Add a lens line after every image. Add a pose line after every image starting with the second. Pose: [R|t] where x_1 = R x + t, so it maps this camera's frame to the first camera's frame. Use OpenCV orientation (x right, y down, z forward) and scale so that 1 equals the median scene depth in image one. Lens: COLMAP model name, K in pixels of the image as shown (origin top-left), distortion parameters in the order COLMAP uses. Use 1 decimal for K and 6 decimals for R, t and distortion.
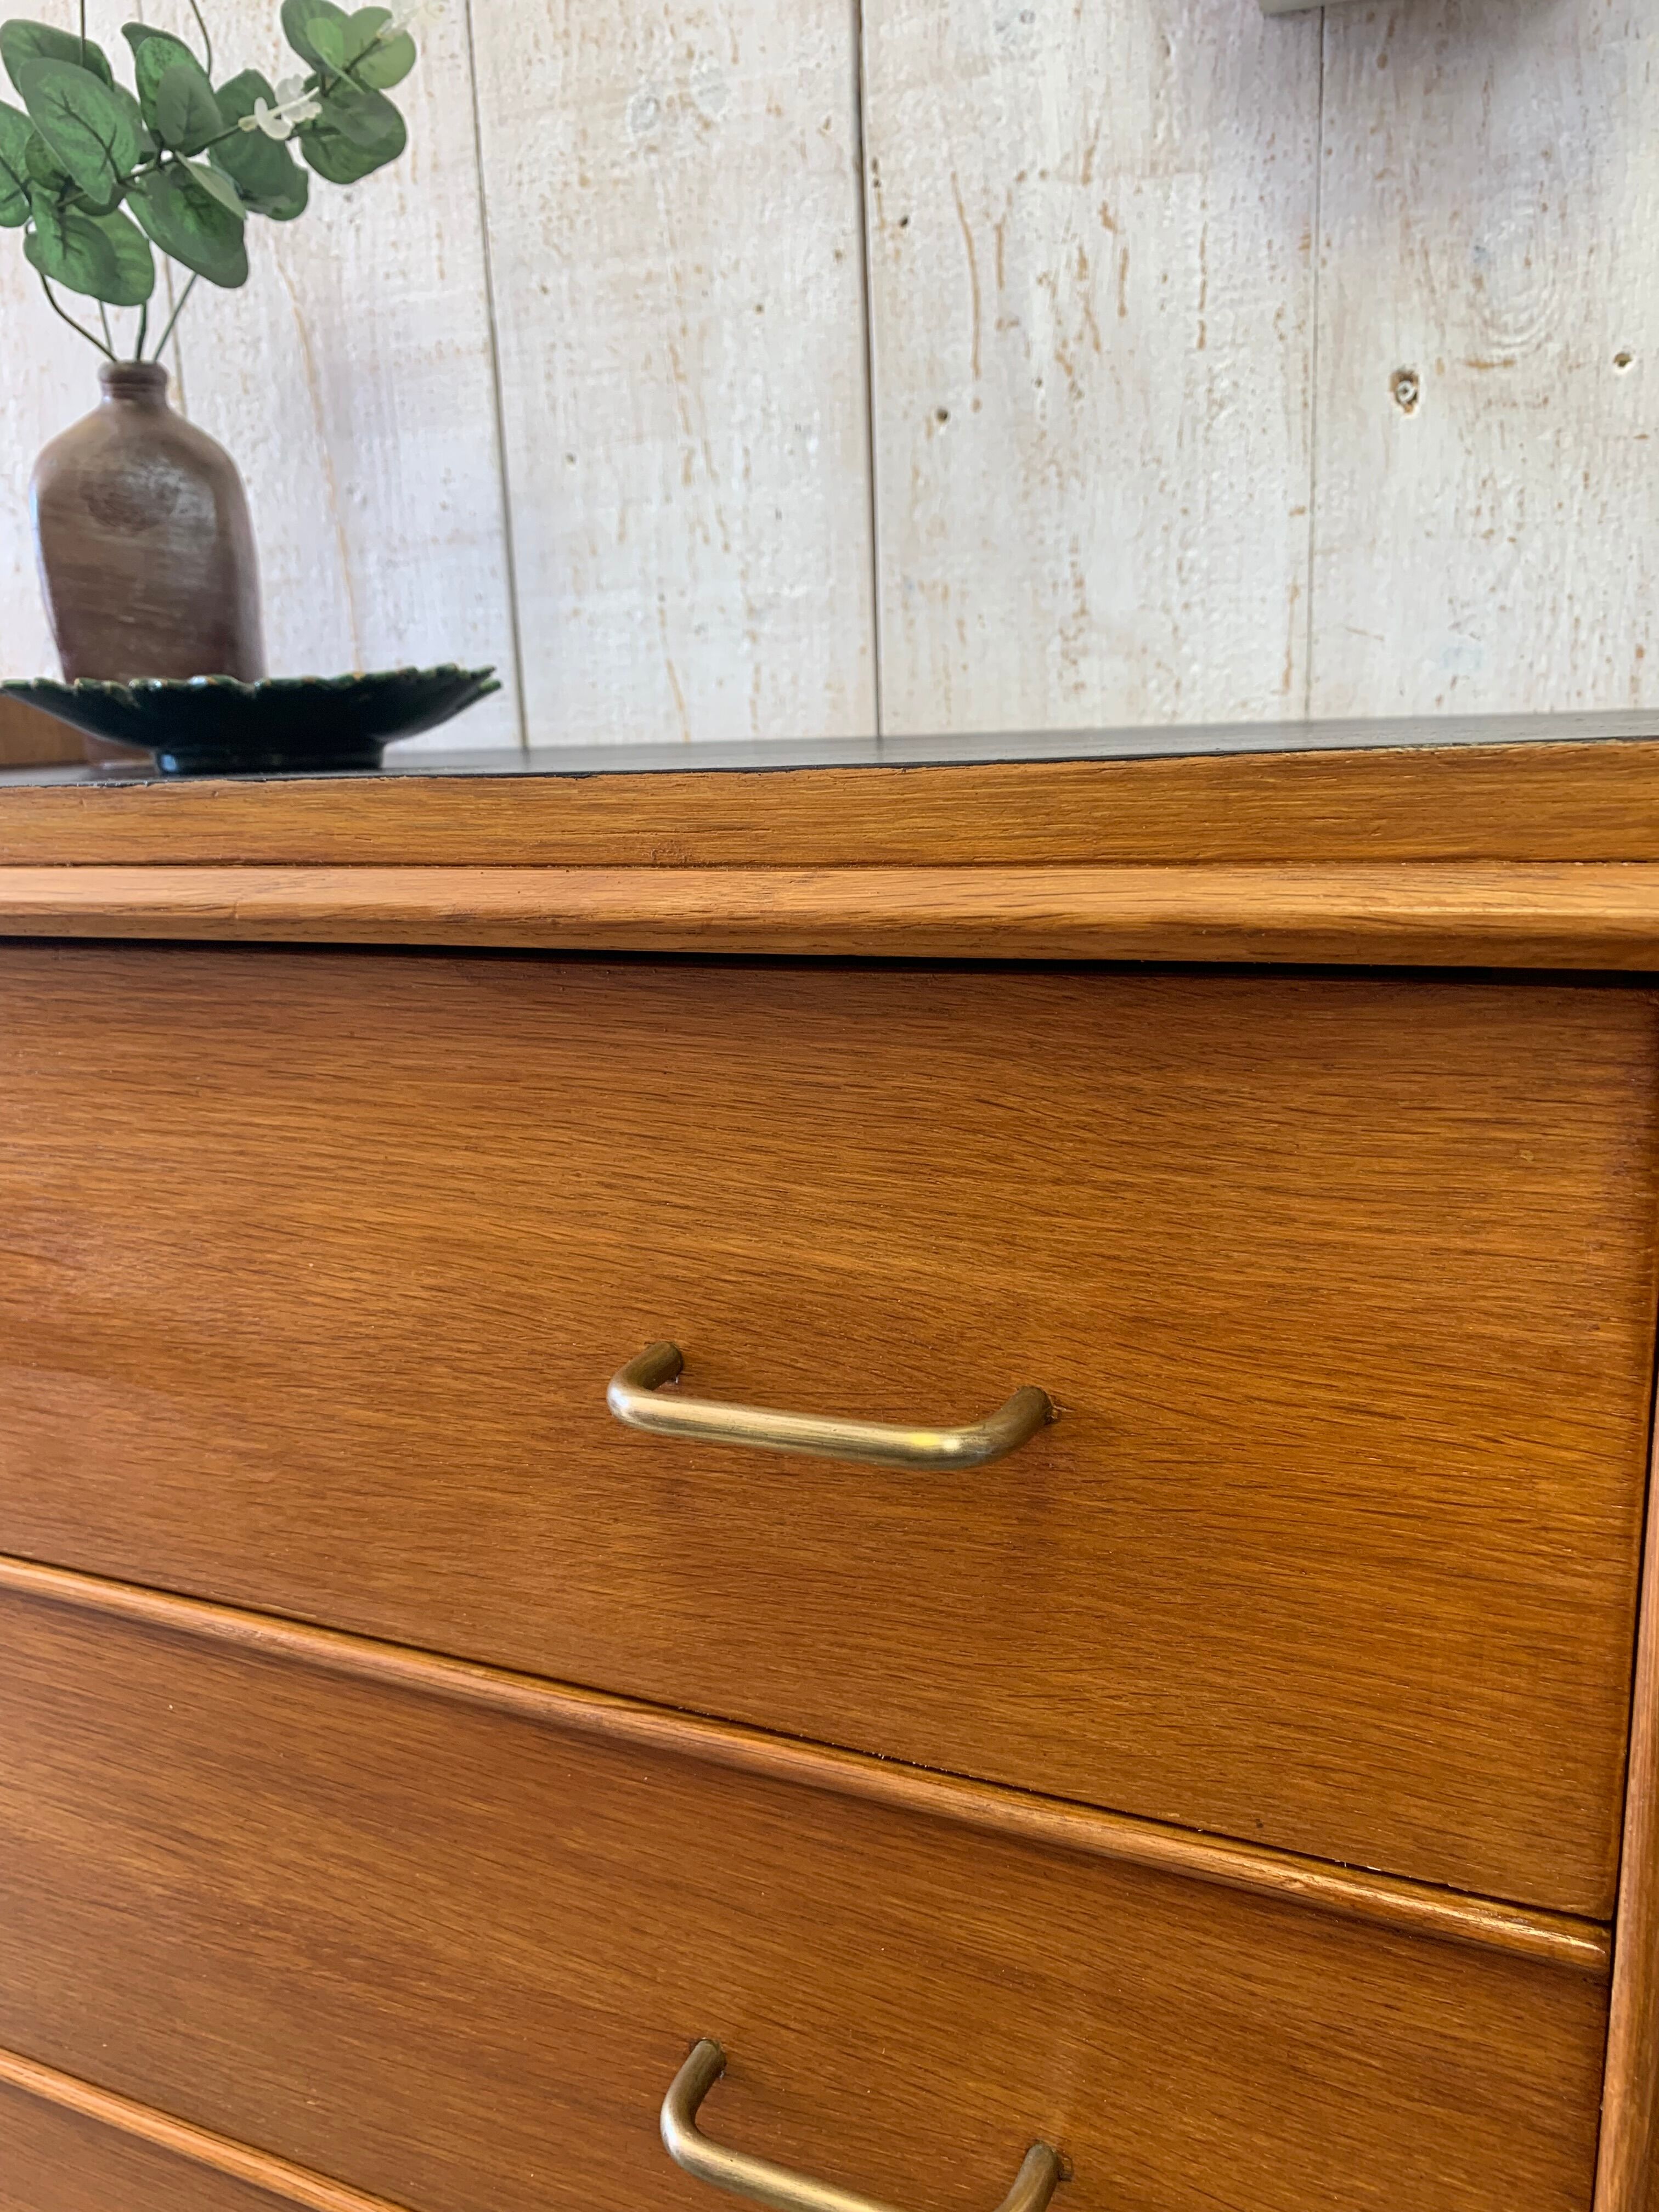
lens RADIAL K [[1712.8, 0, 810.1], [0, 1712.8, 1108.4], [0, 0, 1]] dist [0.012195, -0.014670]
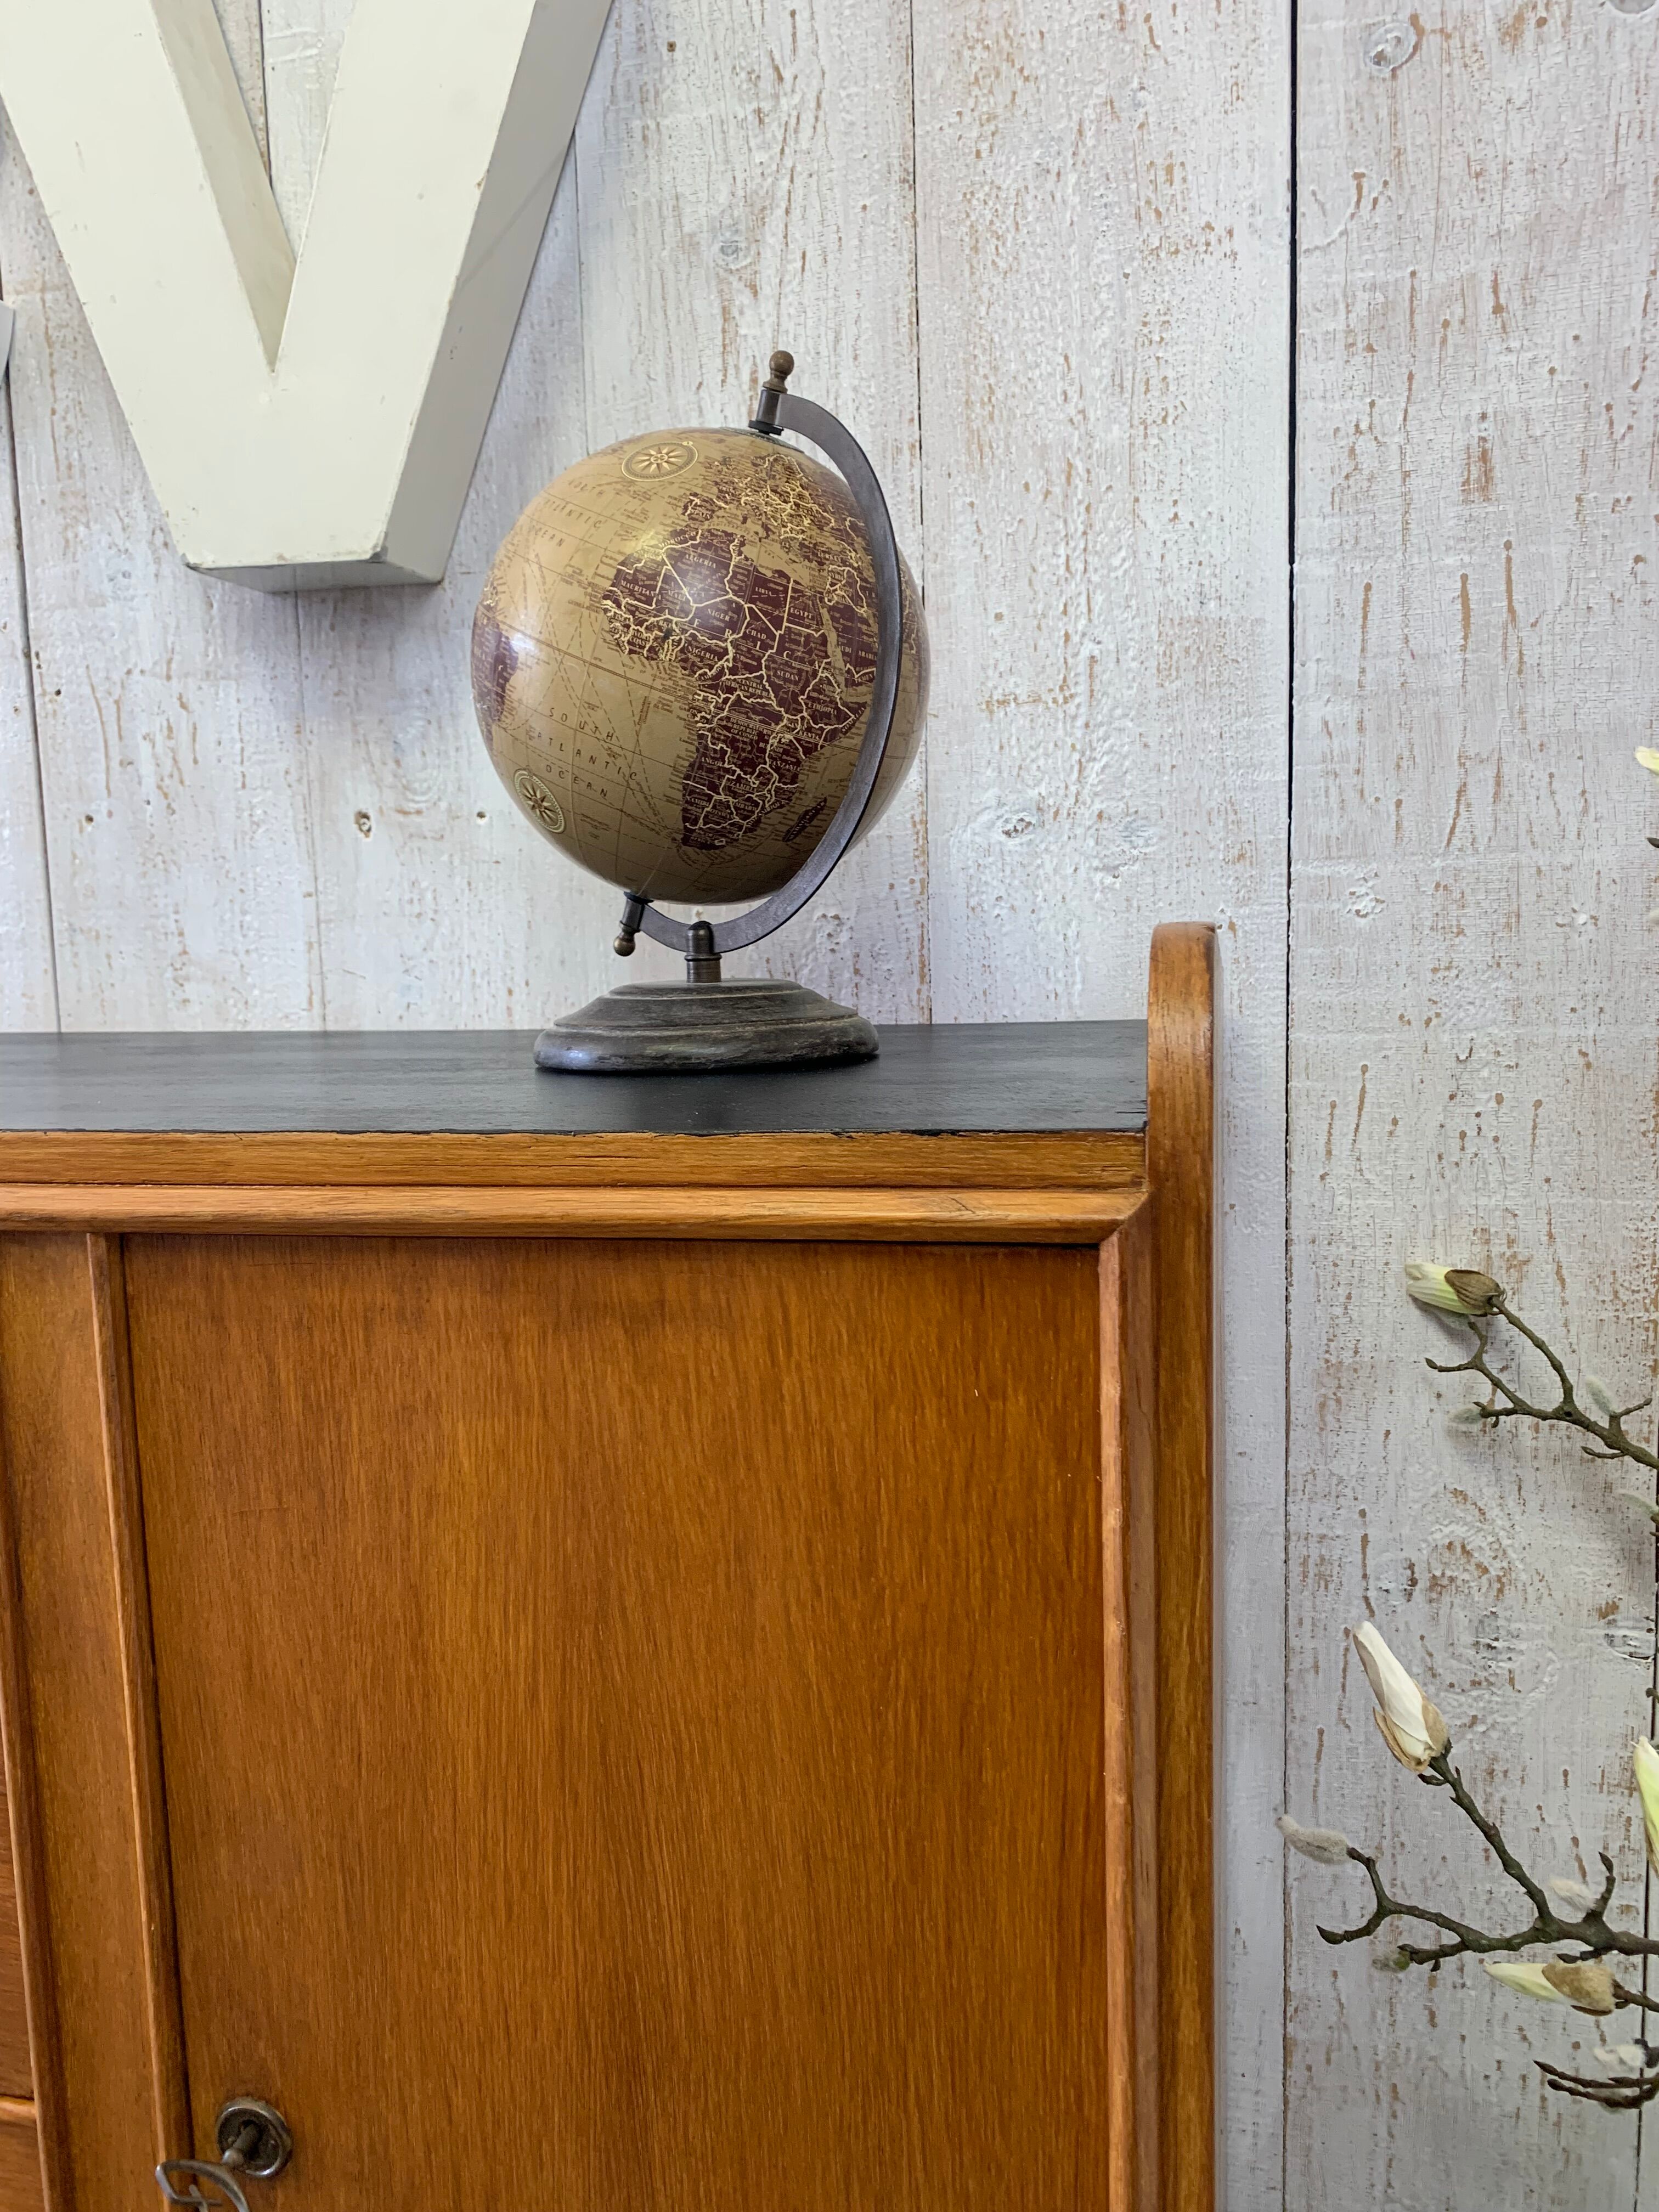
lens RADIAL K [[1712.2, 0, 799.8], [0, 1712.2, 1103.7], [0, 0, 1]] dist [0.015574, -0.017454]
pose [[0.983158, -0.010478, 0.182457, 0.449803], [0.030208, 0.993939, -0.105698, 0.012215], [-0.180244, 0.109430, 0.977516, -0.572315]]
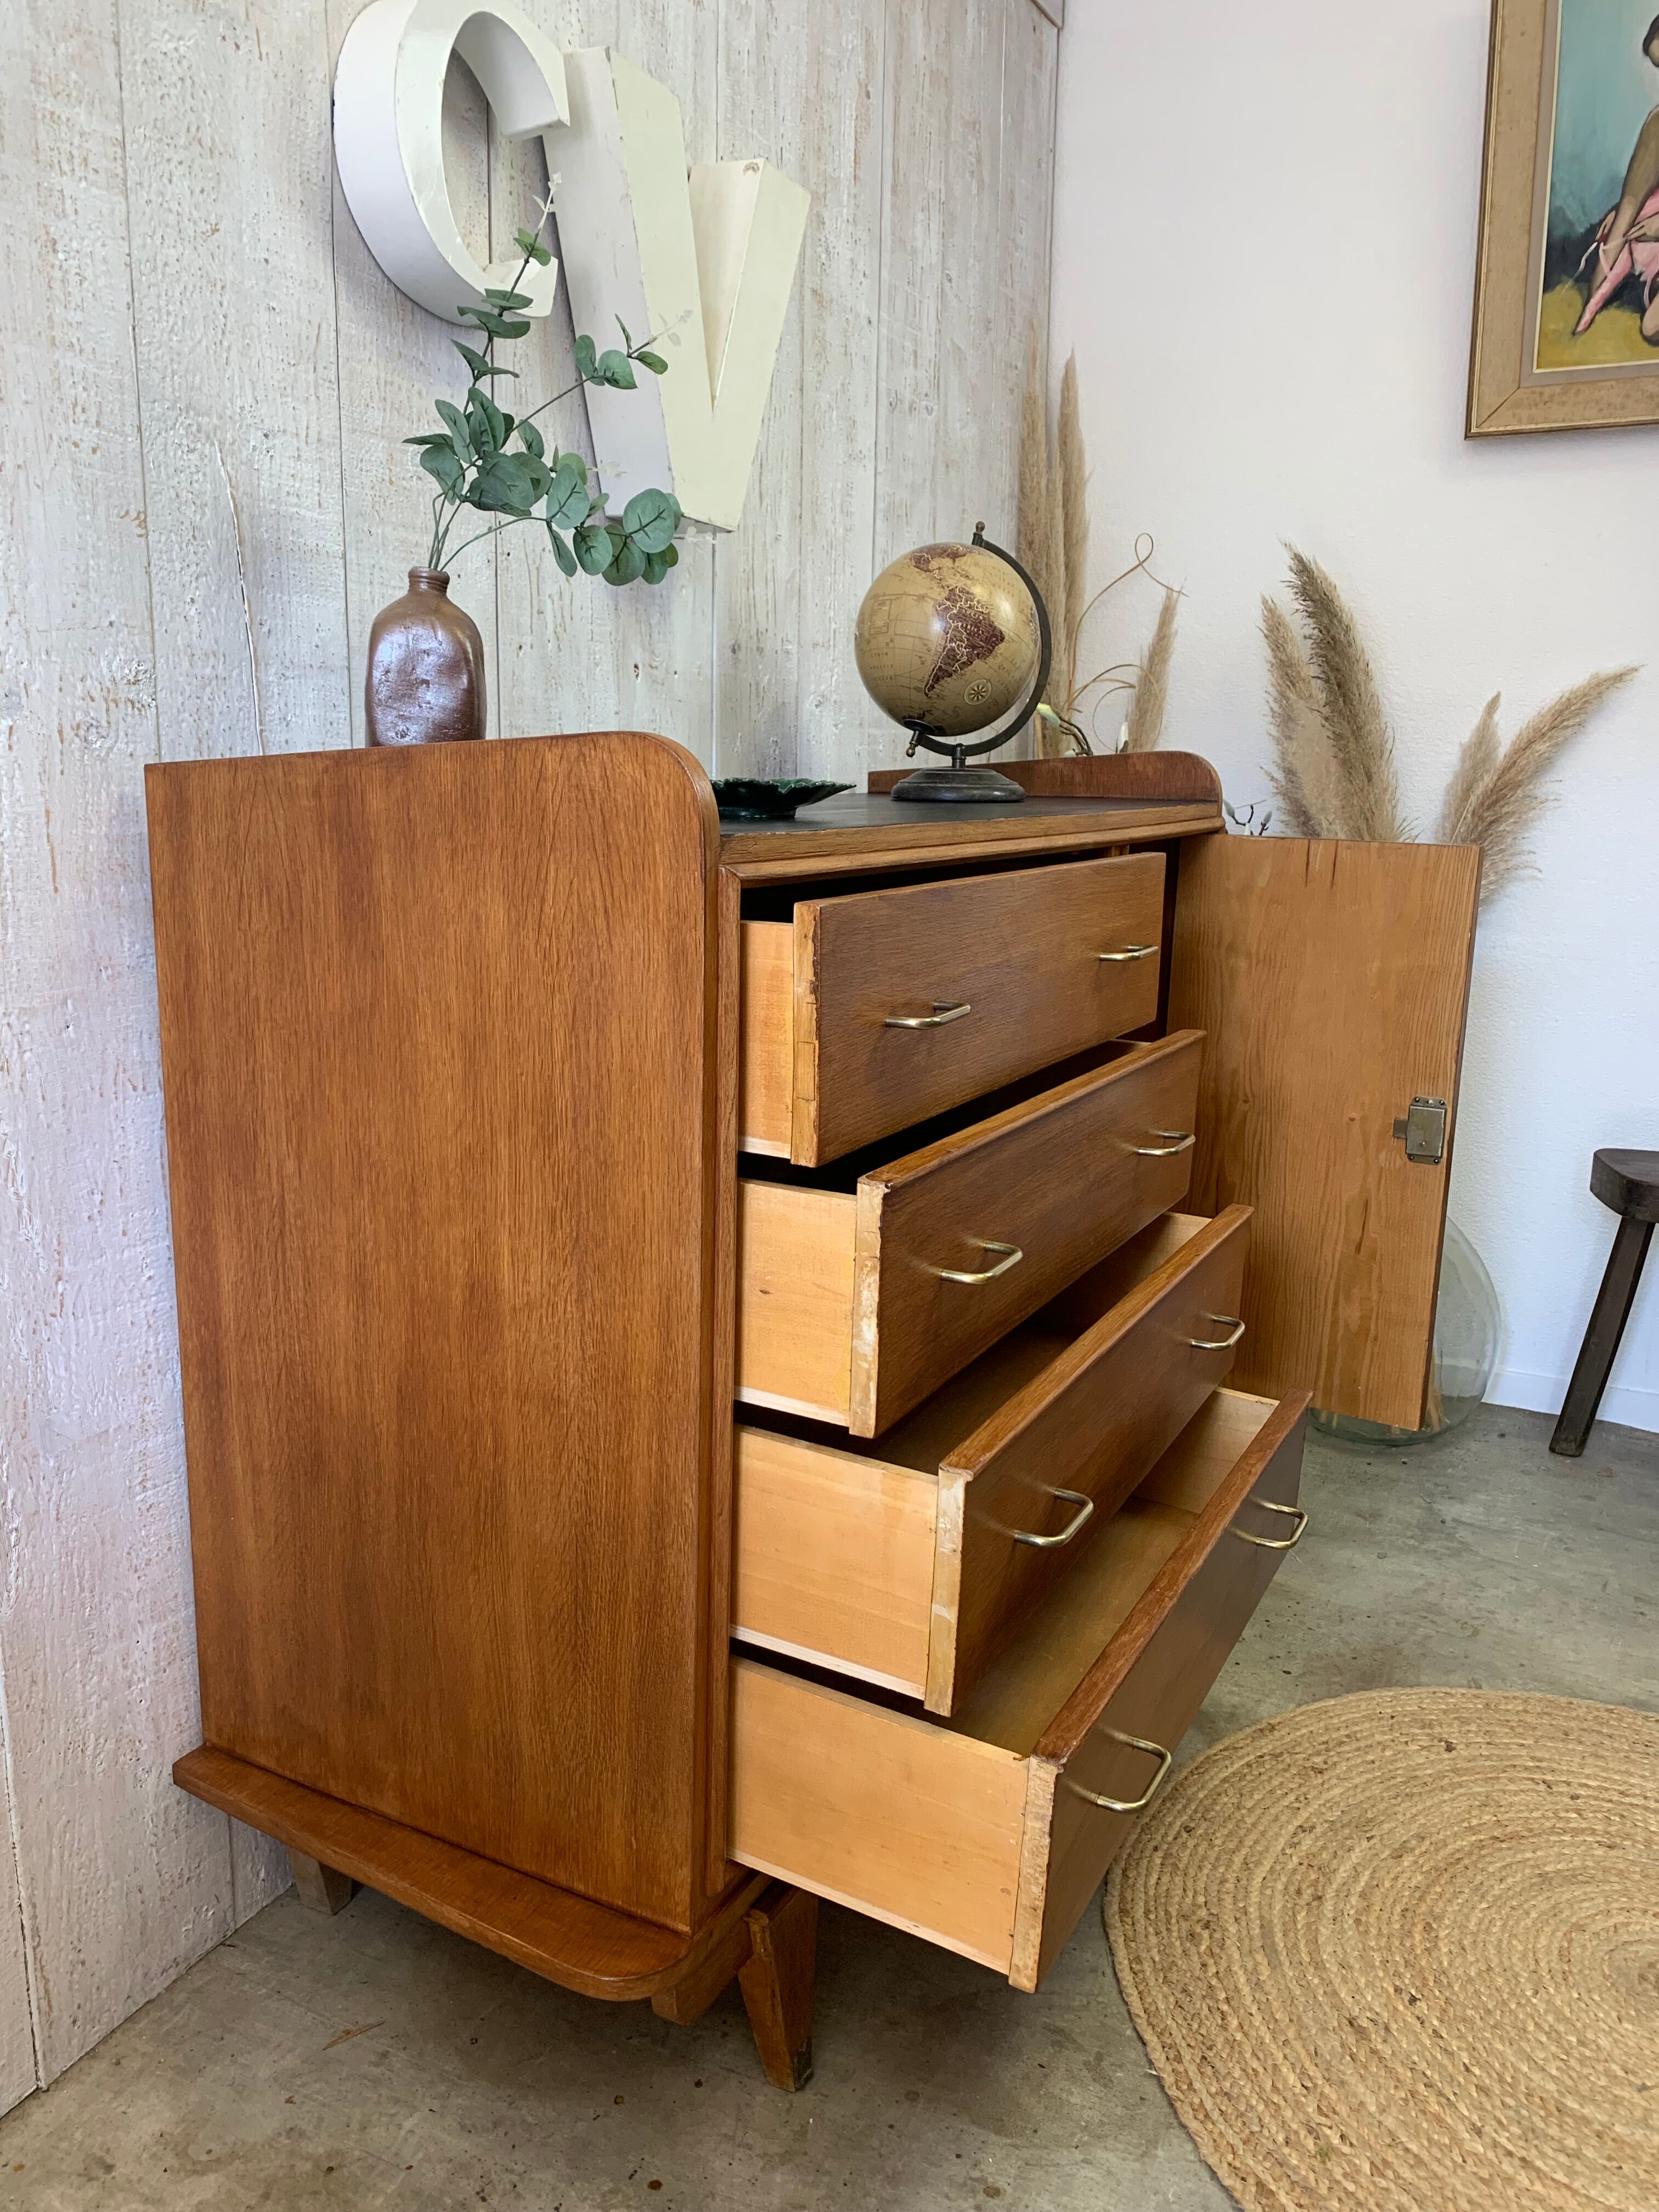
lens RADIAL K [[1712.2, 0, 831.5], [0, 1712.2, 1114.1], [0, 0, 1]] dist [0.015574, -0.017454]
pose [[0.039781, -0.167541, 0.985062, -2.304308], [0.192893, 0.968586, 0.156948, -0.119966], [-0.980413, 0.183768, 0.070849, 0.650278]]
